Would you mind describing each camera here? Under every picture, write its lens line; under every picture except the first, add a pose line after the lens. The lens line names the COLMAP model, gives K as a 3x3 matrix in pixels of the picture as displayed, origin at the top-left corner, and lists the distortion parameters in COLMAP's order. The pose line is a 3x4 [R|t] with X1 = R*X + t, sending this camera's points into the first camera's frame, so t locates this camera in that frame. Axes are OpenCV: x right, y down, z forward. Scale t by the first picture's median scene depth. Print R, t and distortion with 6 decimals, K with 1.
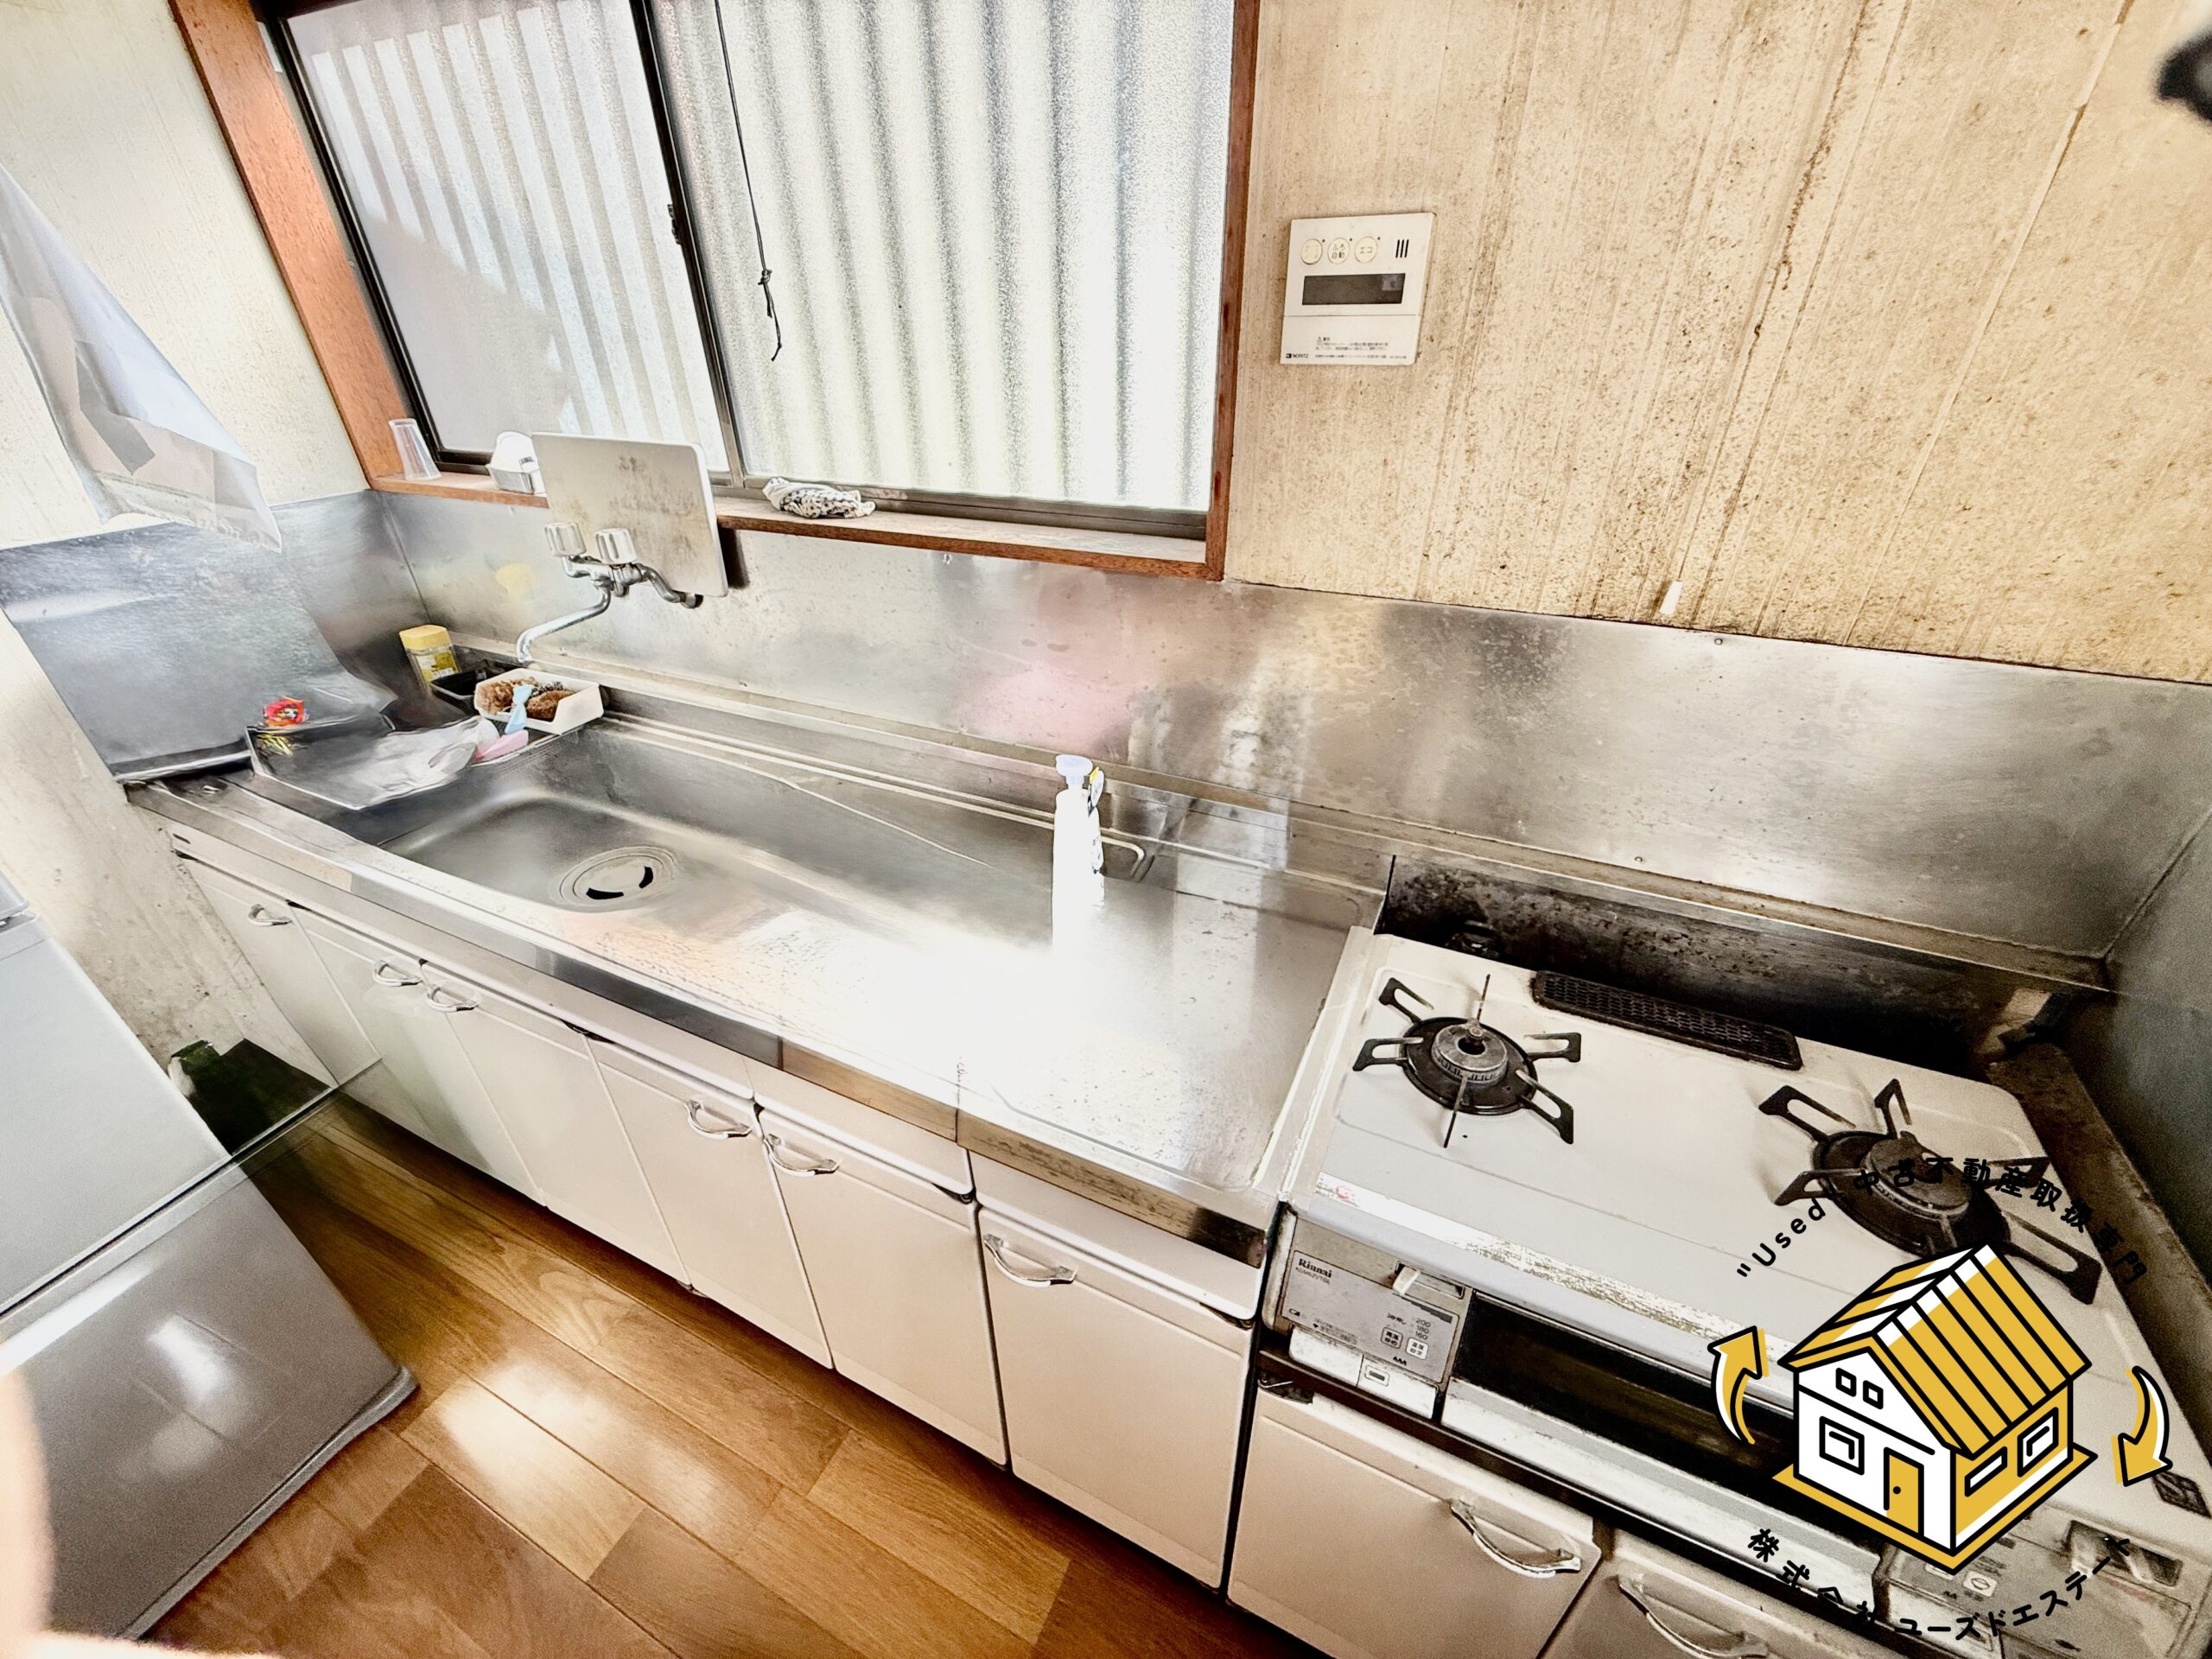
lens RADIAL K [[878.6, 0, 1114.7], [0, 878.6, 822.0], [0, 0, 1]] dist [-0.000149, 0.000275]
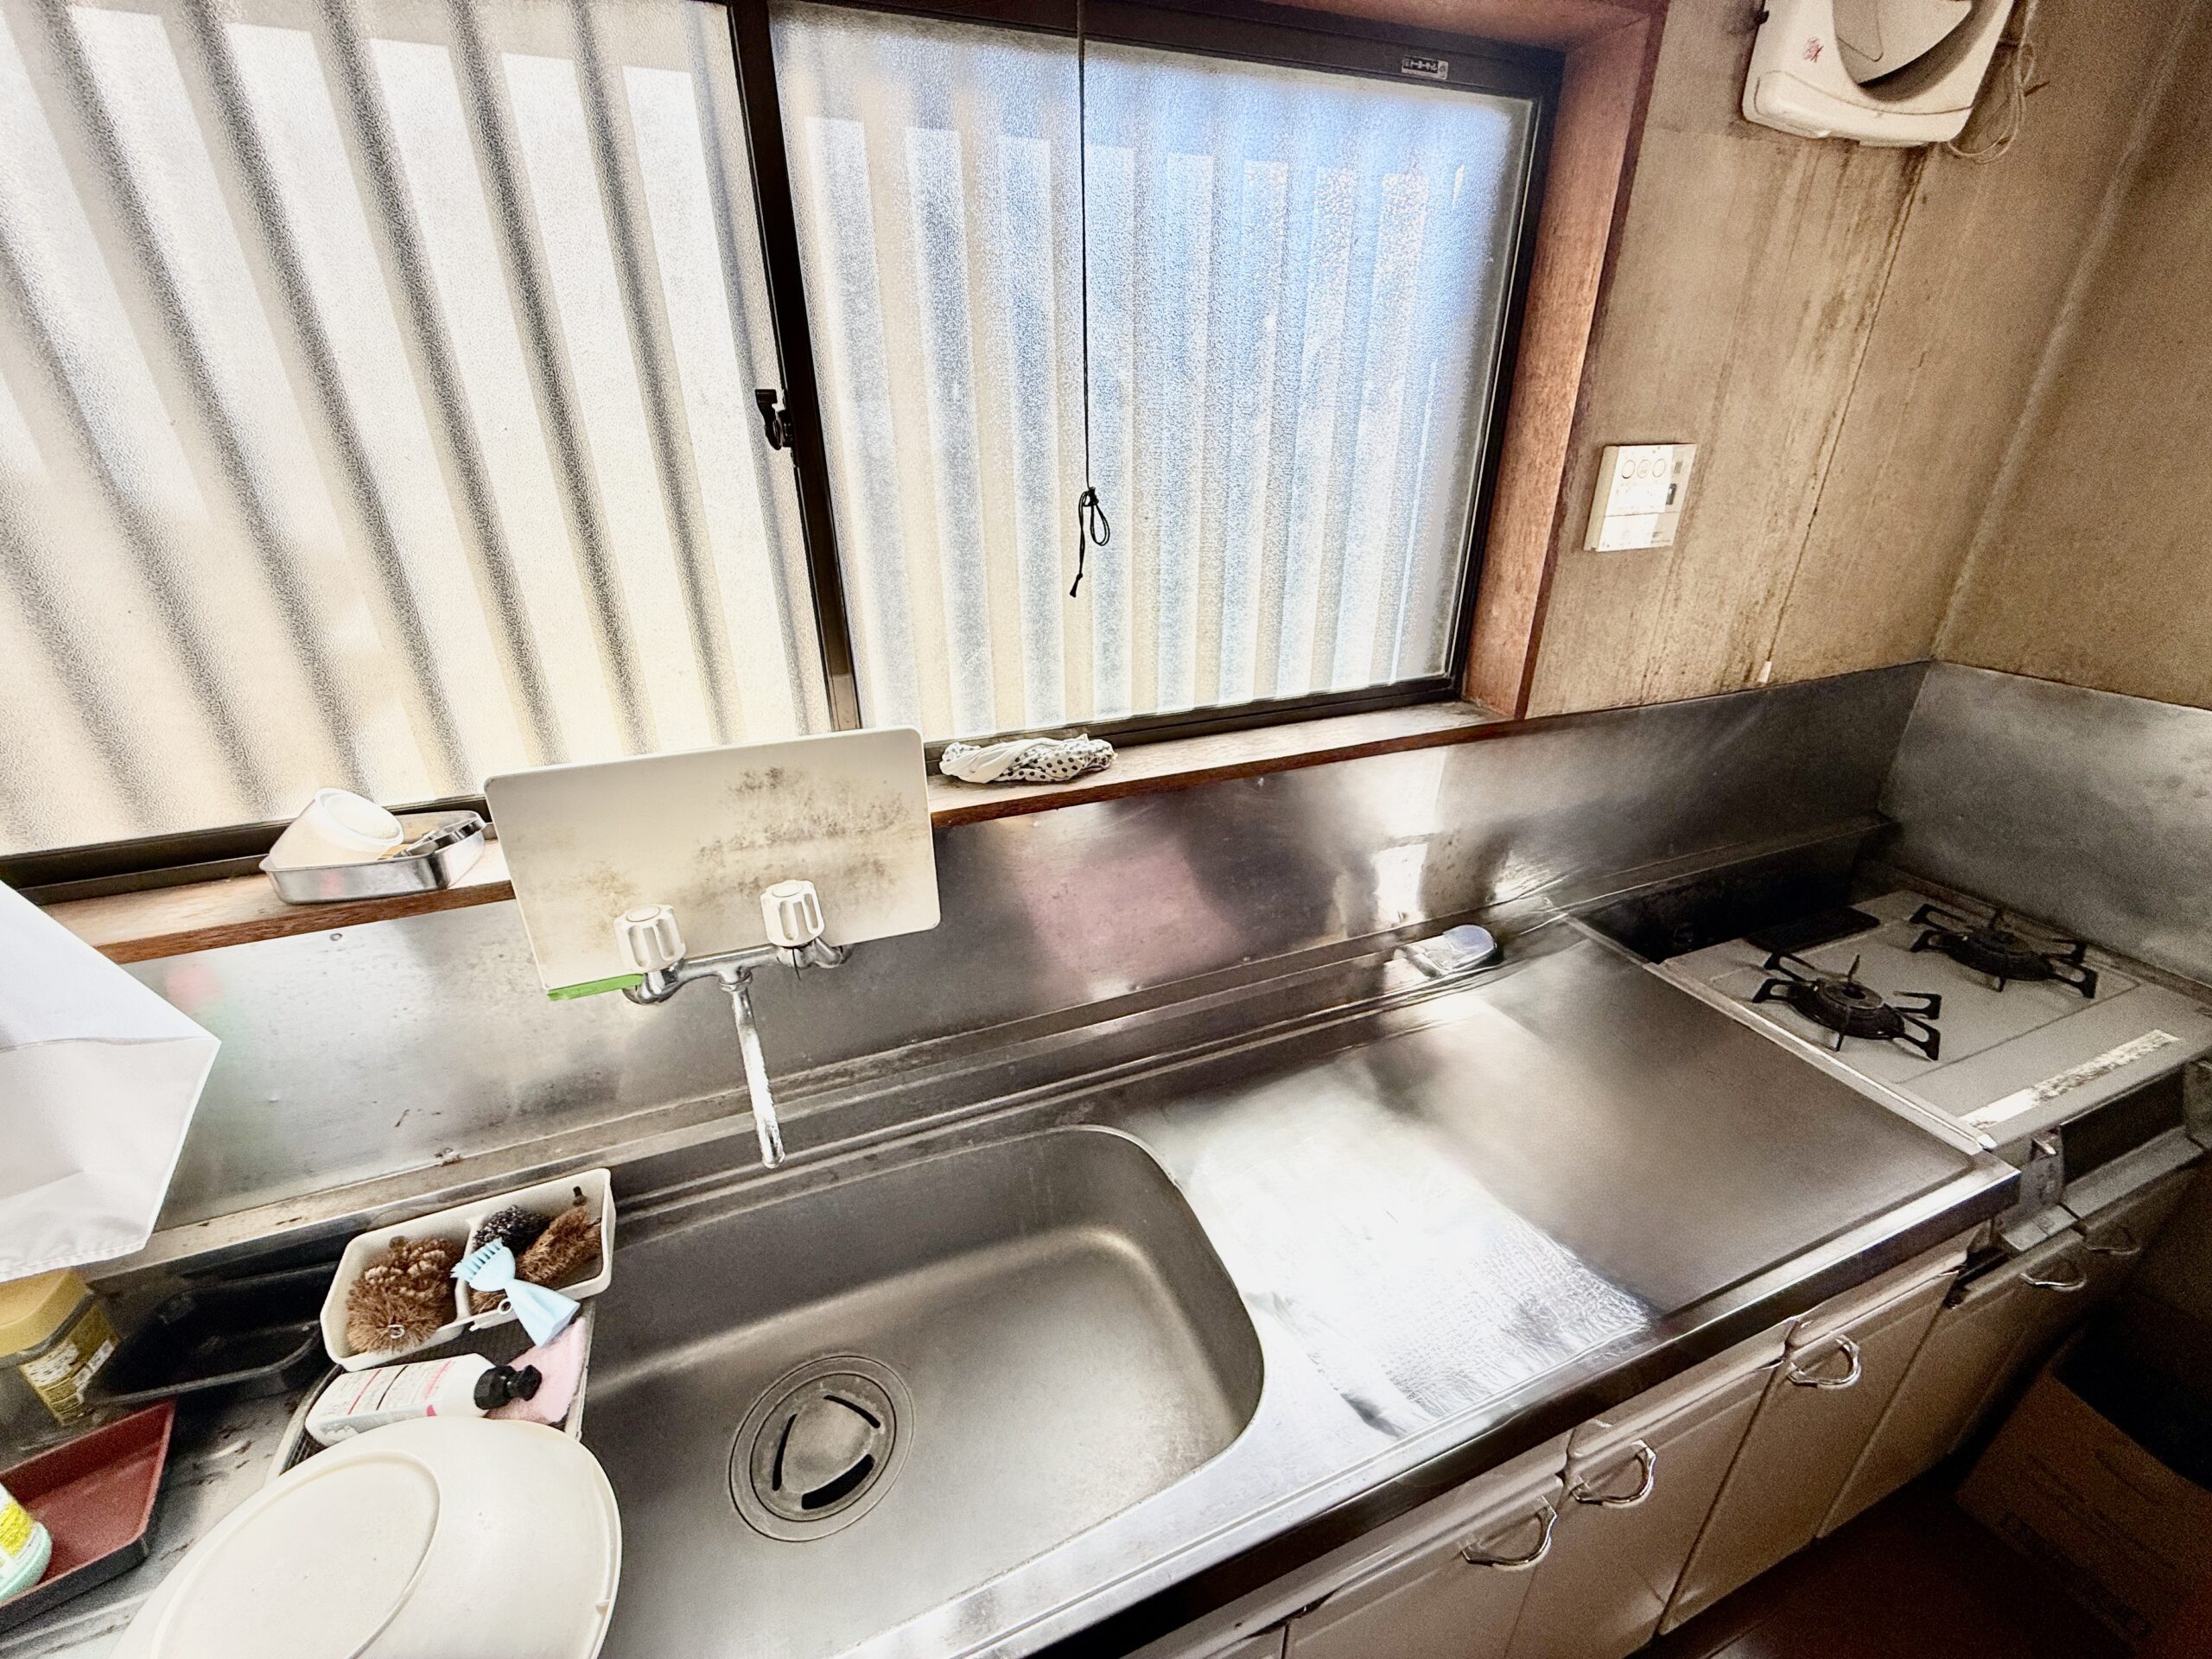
lens RADIAL K [[878.6, 0, 1108.8], [0, 878.6, 826.9], [0, 0, 1]] dist [-0.000149, 0.000275]
pose [[0.687316, -0.296809, 0.662949, -1.218696], [0.375588, 0.926439, 0.025382, -0.457800], [-0.621715, 0.231550, 0.748234, 0.601241]]
